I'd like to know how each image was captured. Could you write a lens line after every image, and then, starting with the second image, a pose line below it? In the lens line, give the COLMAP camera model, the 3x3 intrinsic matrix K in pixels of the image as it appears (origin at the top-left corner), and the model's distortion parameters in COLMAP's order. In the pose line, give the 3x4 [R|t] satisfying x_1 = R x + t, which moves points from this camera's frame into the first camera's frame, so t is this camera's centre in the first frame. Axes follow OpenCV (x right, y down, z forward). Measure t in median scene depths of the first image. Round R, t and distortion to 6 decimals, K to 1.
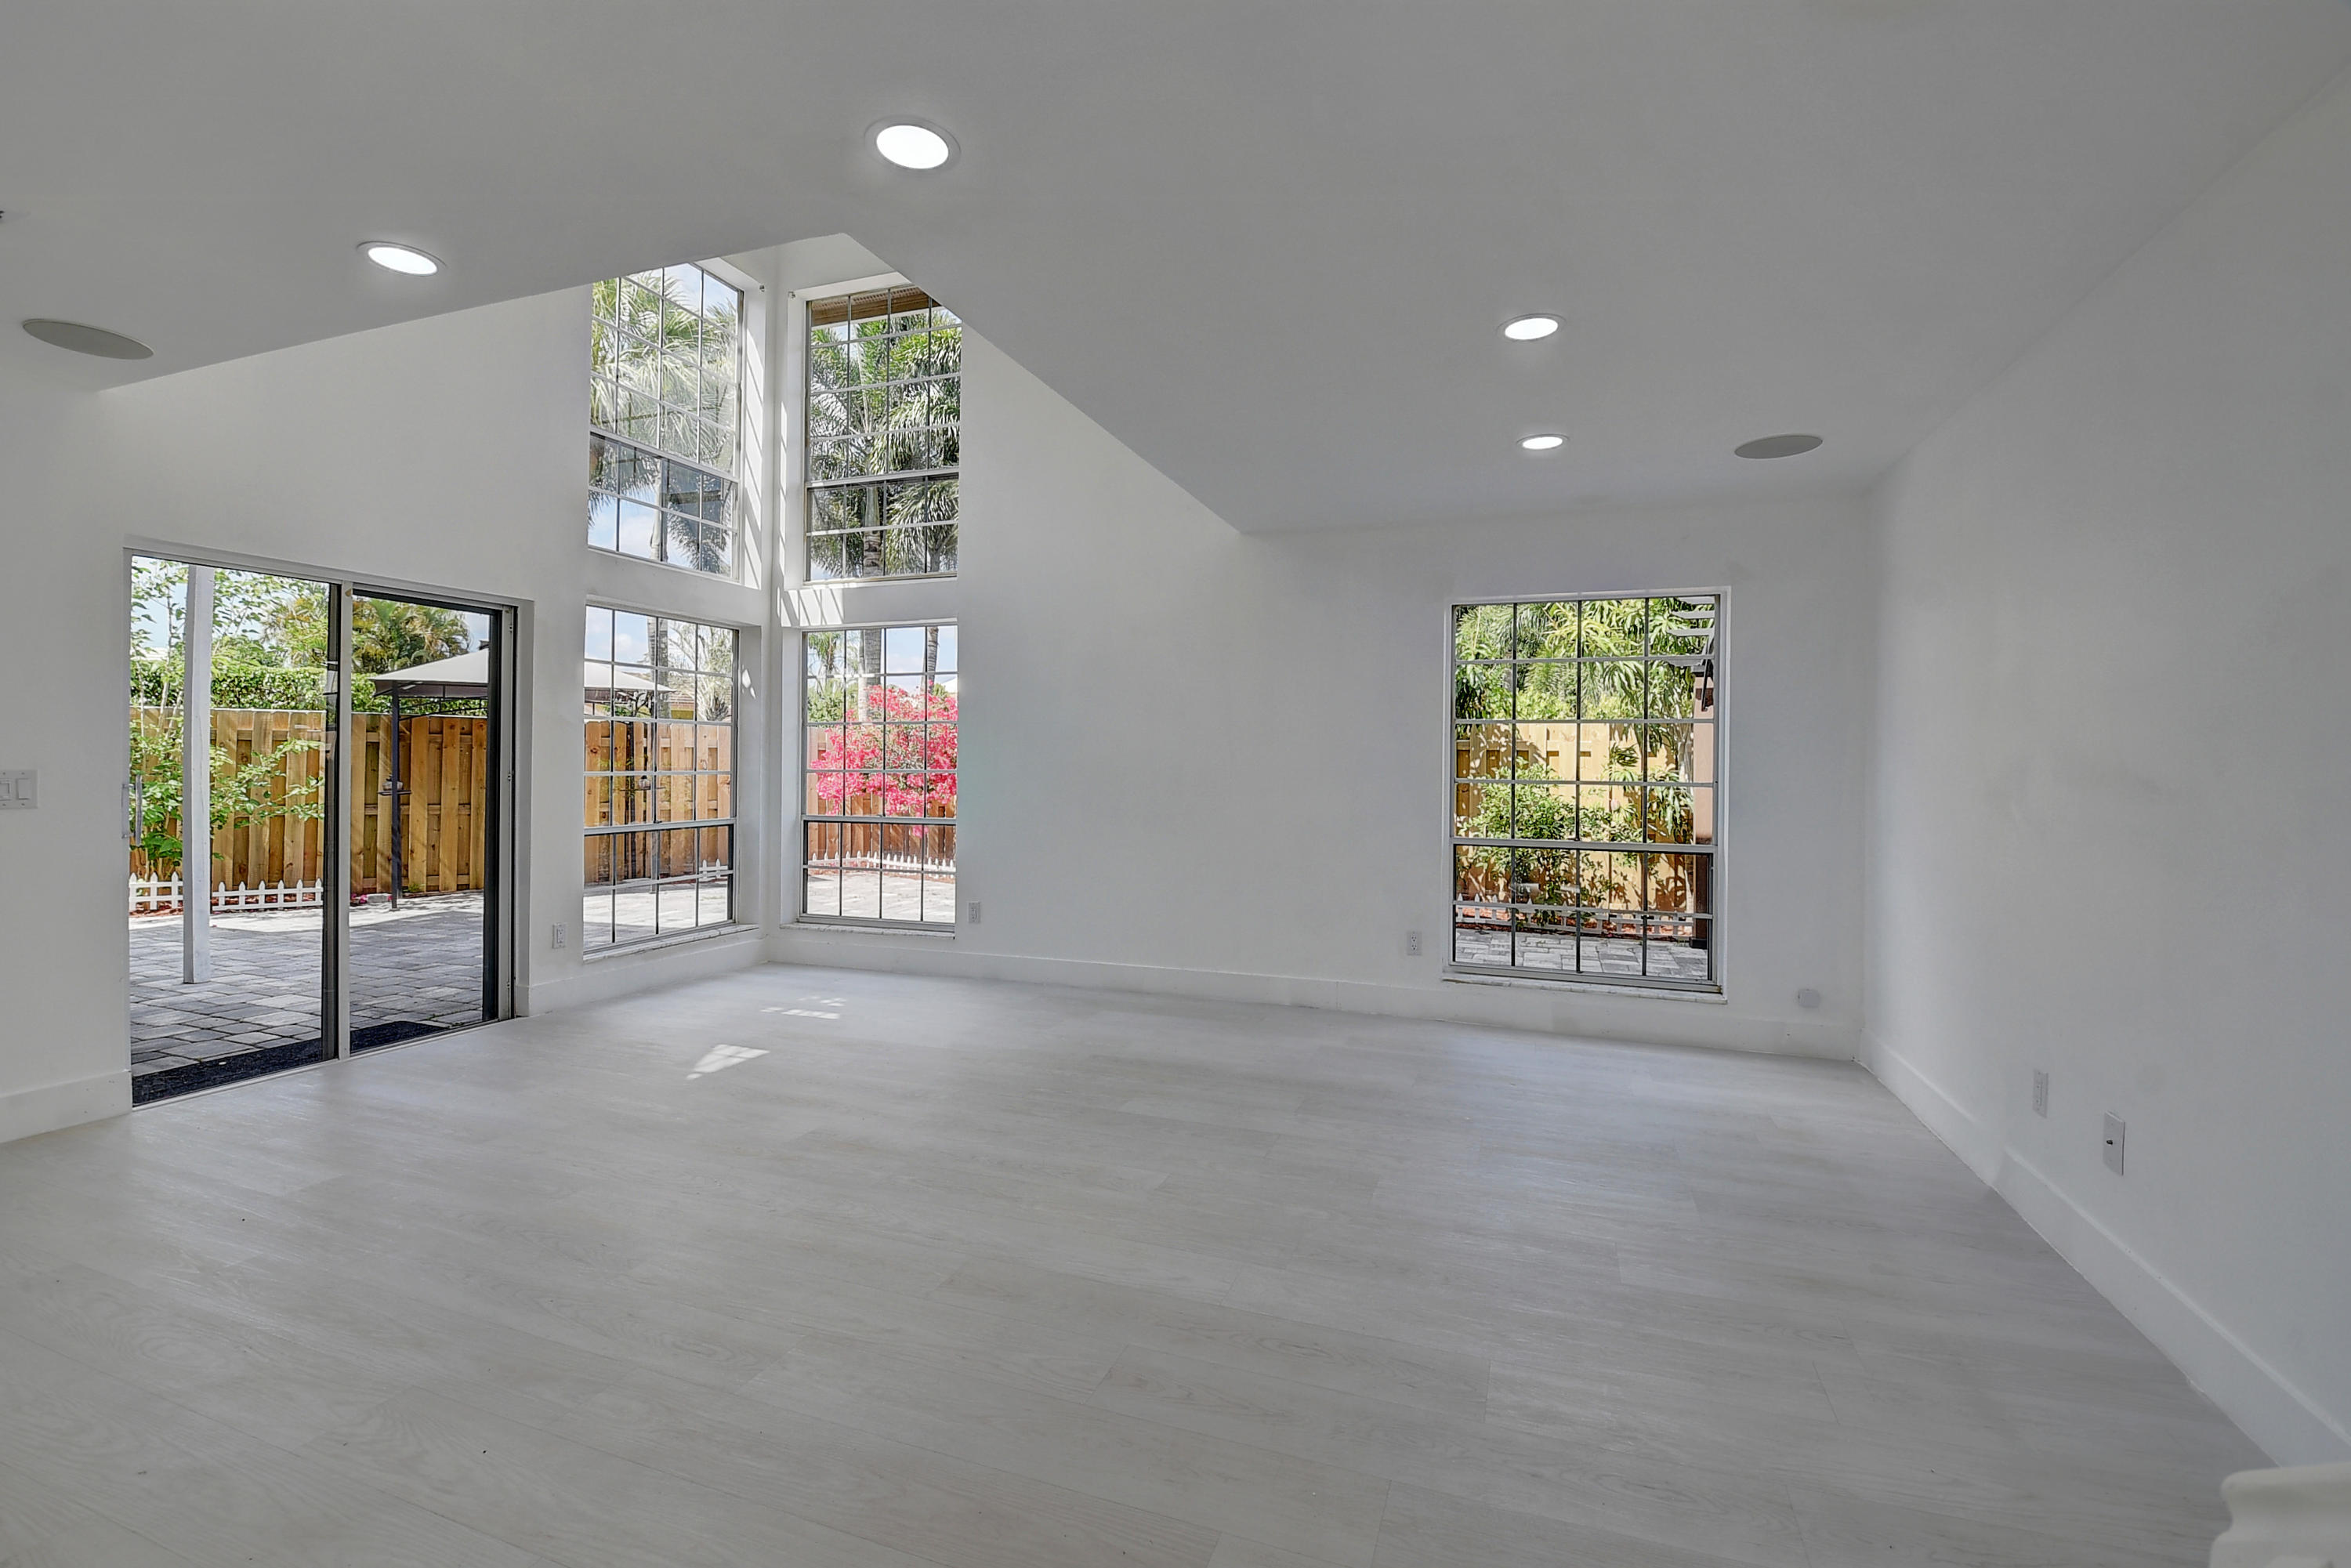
lens RADIAL K [[1036.0, 0, 1167.3], [0, 1036.0, 762.0], [0, 0, 1]] dist [0.029052, -0.035613]
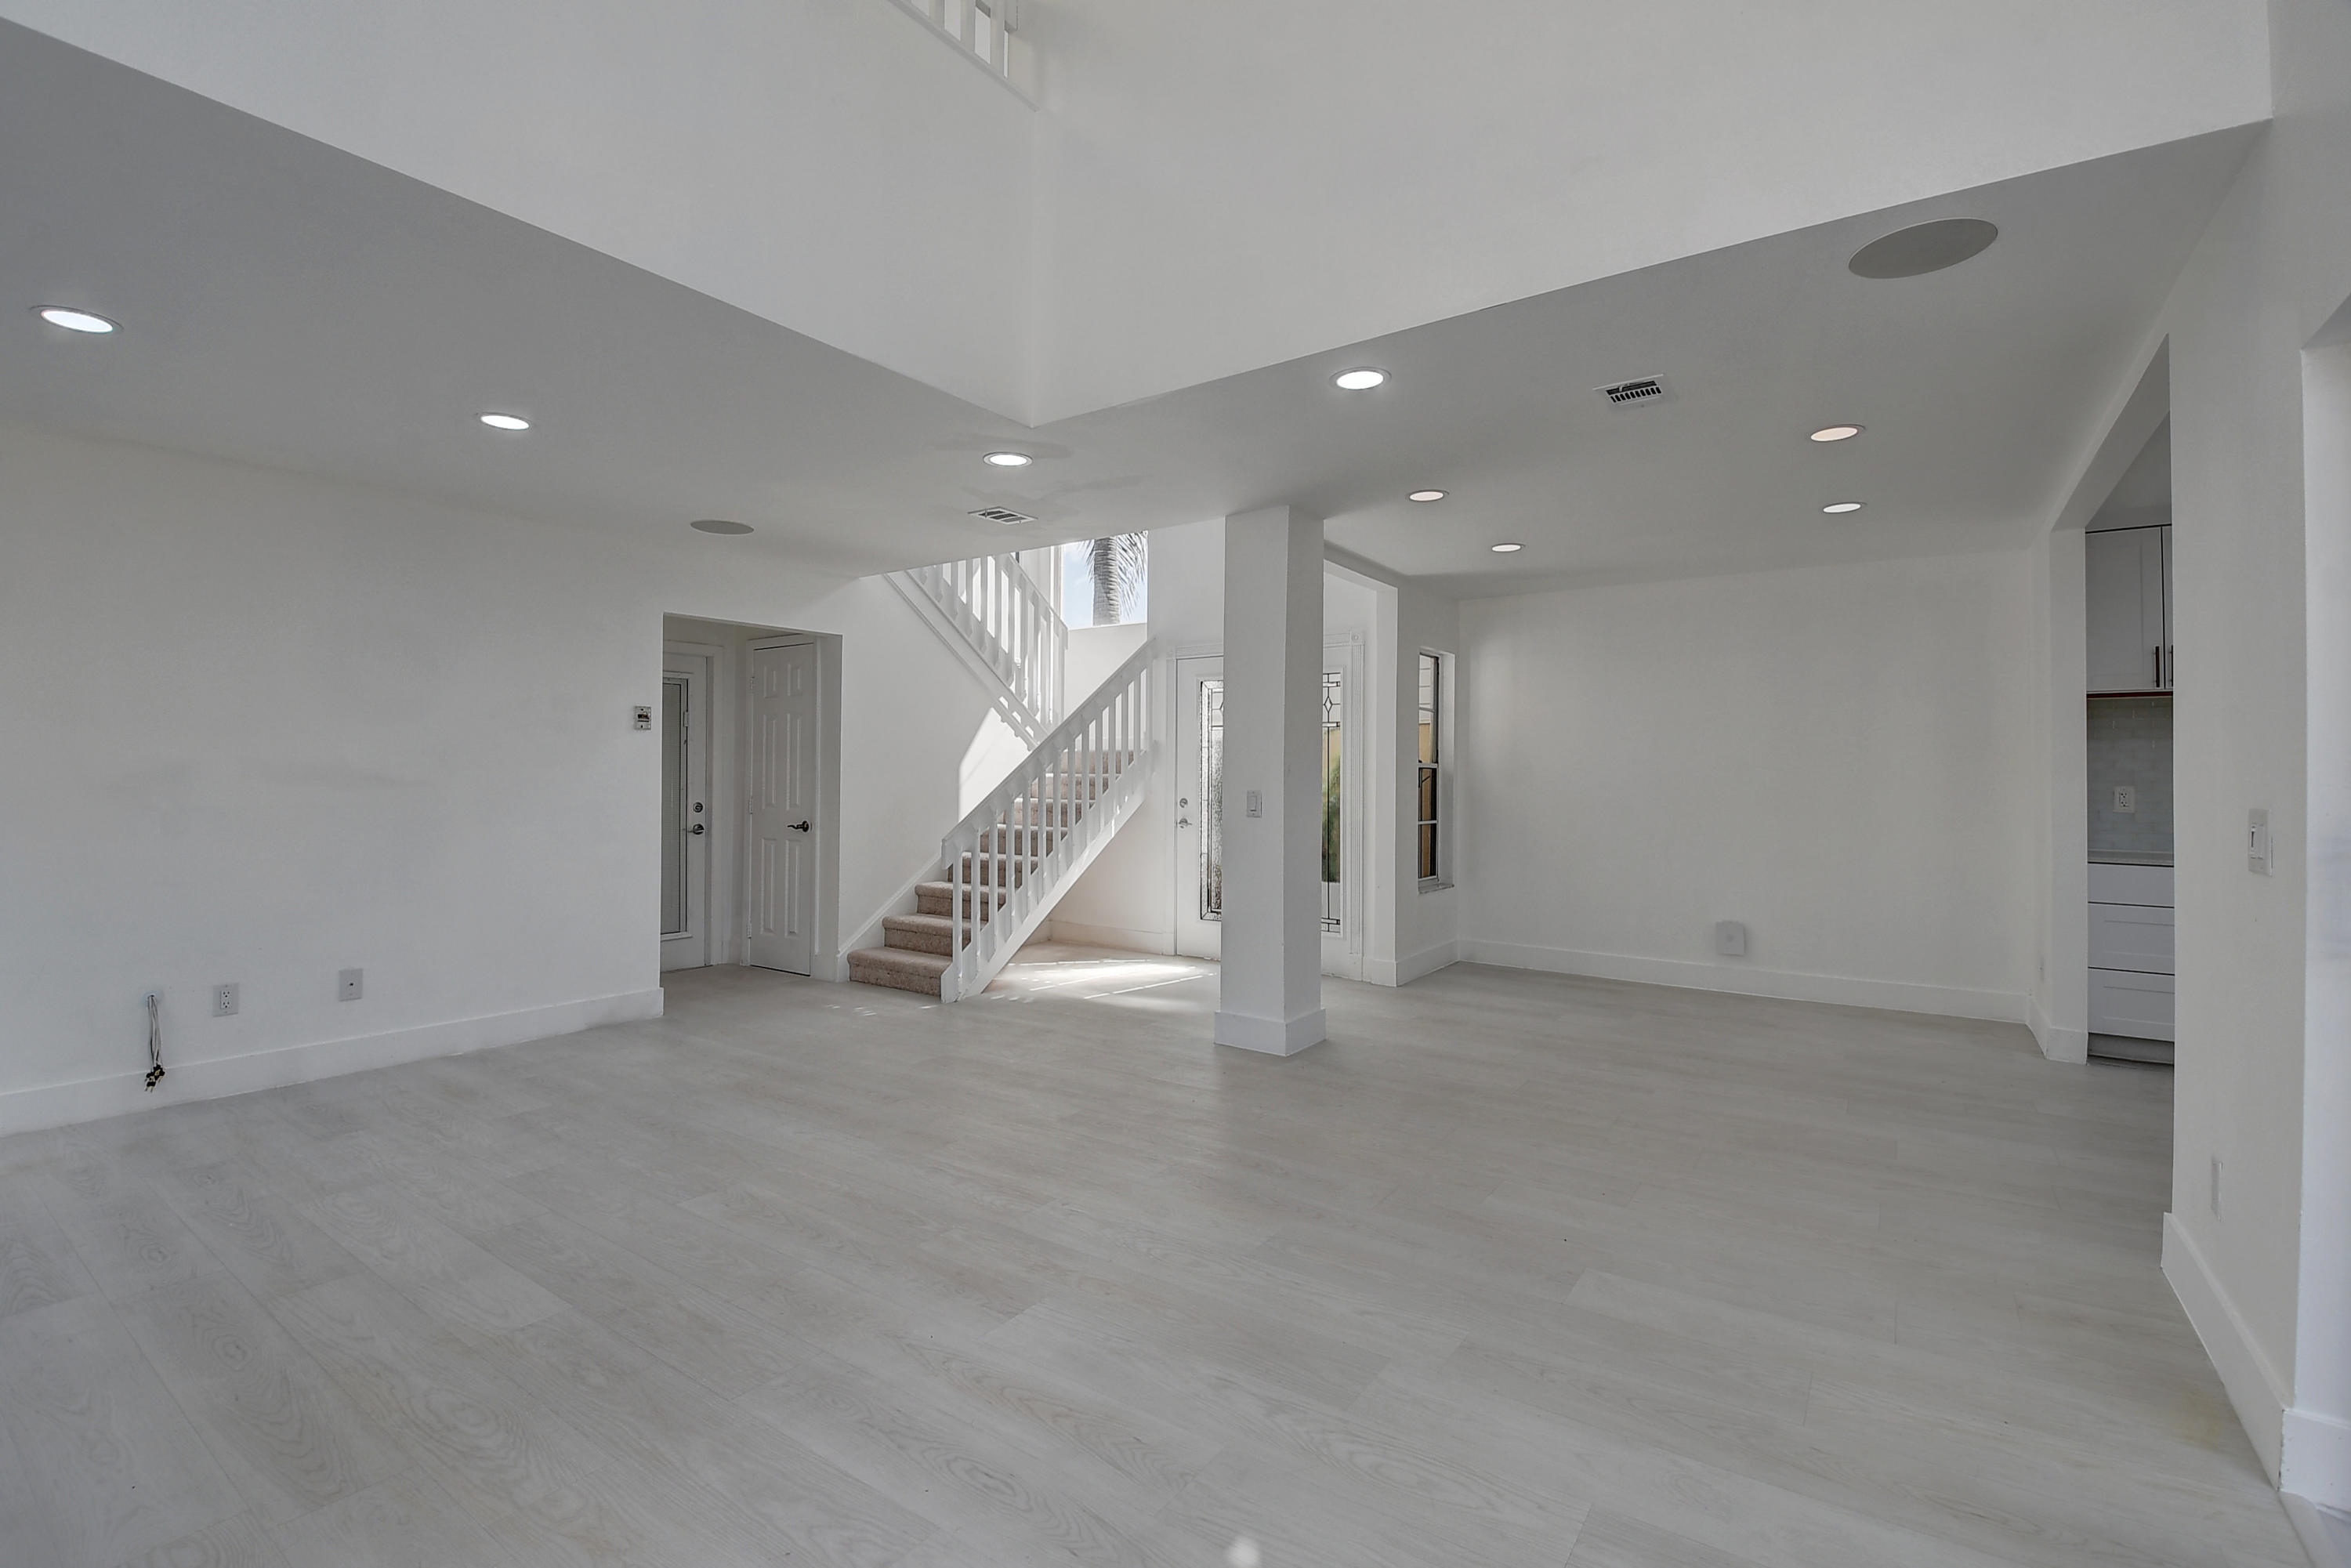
lens RADIAL K [[1036.0, 0, 1167.3], [0, 1036.0, 762.0], [0, 0, 1]] dist [0.029052, -0.035613]
pose [[-0.964771, -0.009743, 0.262911, -0.437114], [-0.012230, 0.999895, -0.007825, -0.005329], [-0.262807, -0.010764, -0.964788, 1.161262]]
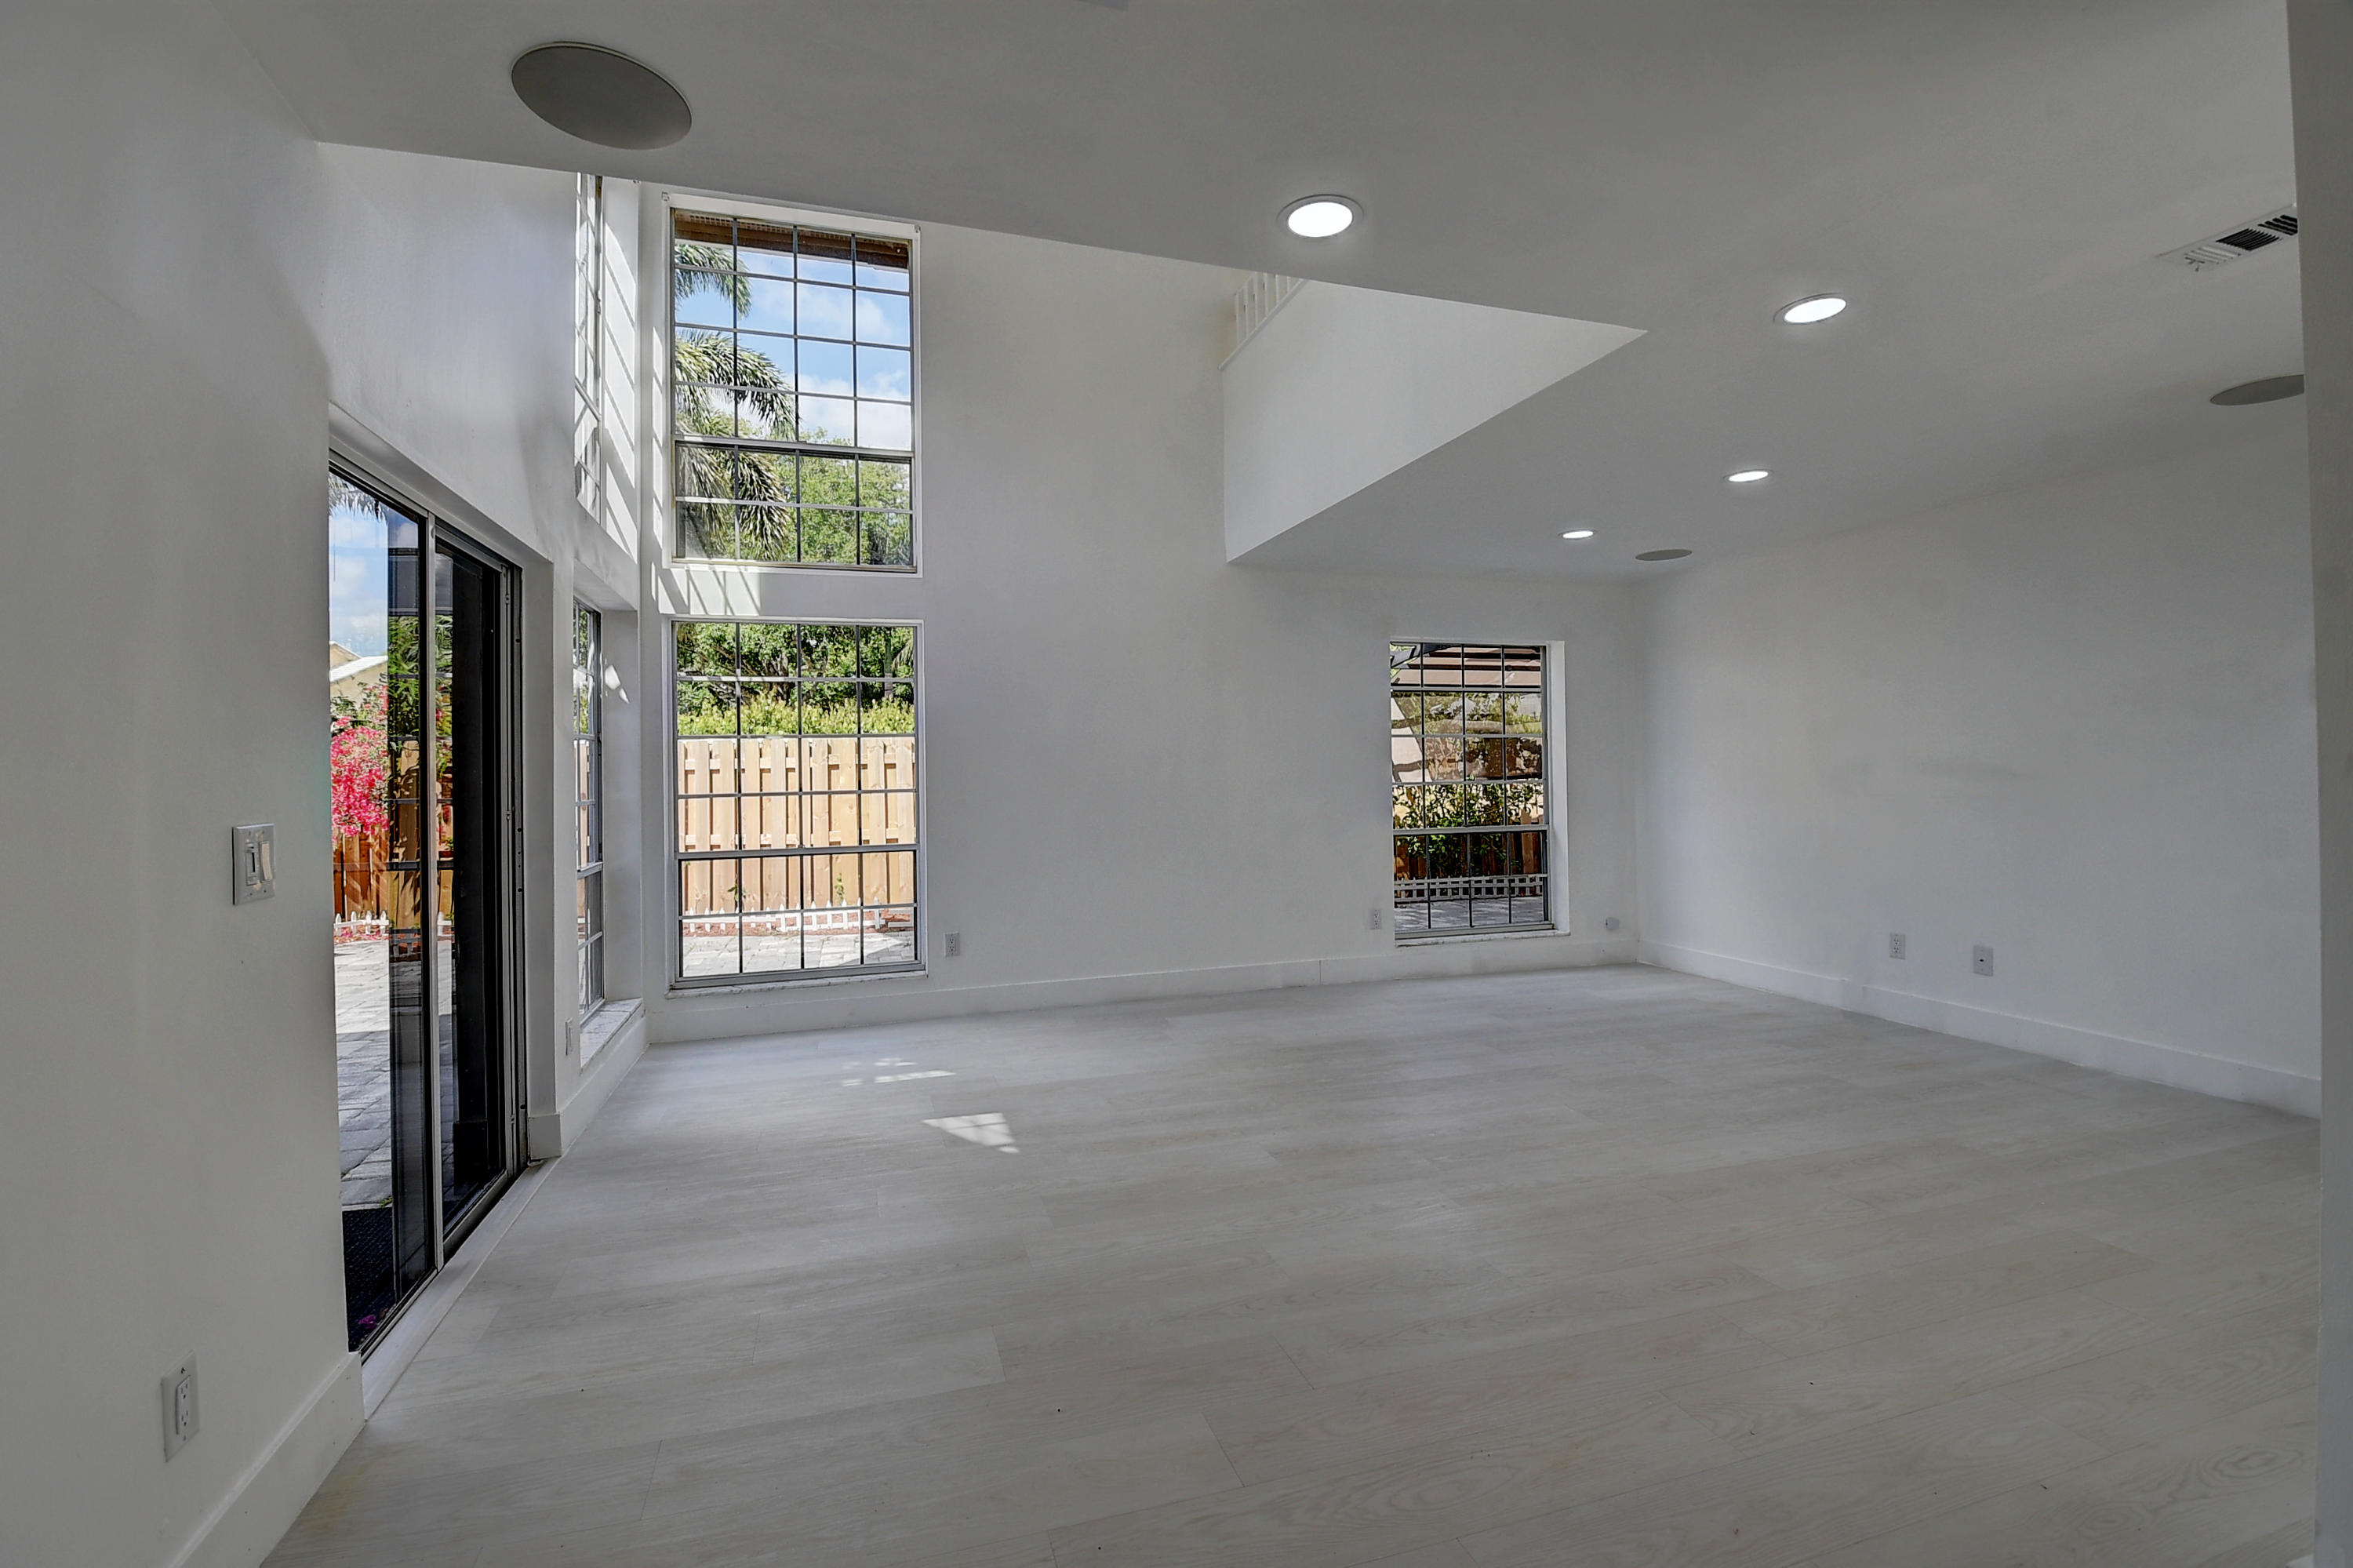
lens RADIAL K [[1037.0, 0, 1168.3], [0, 1037.0, 762.0], [0, 0, 1]] dist [0.029052, -0.035613]
pose [[0.792641, -0.014676, 0.609512, -0.716316], [0.020645, 0.999783, -0.002775, -0.010586], [-0.609339, 0.014783, 0.792772, 0.193160]]
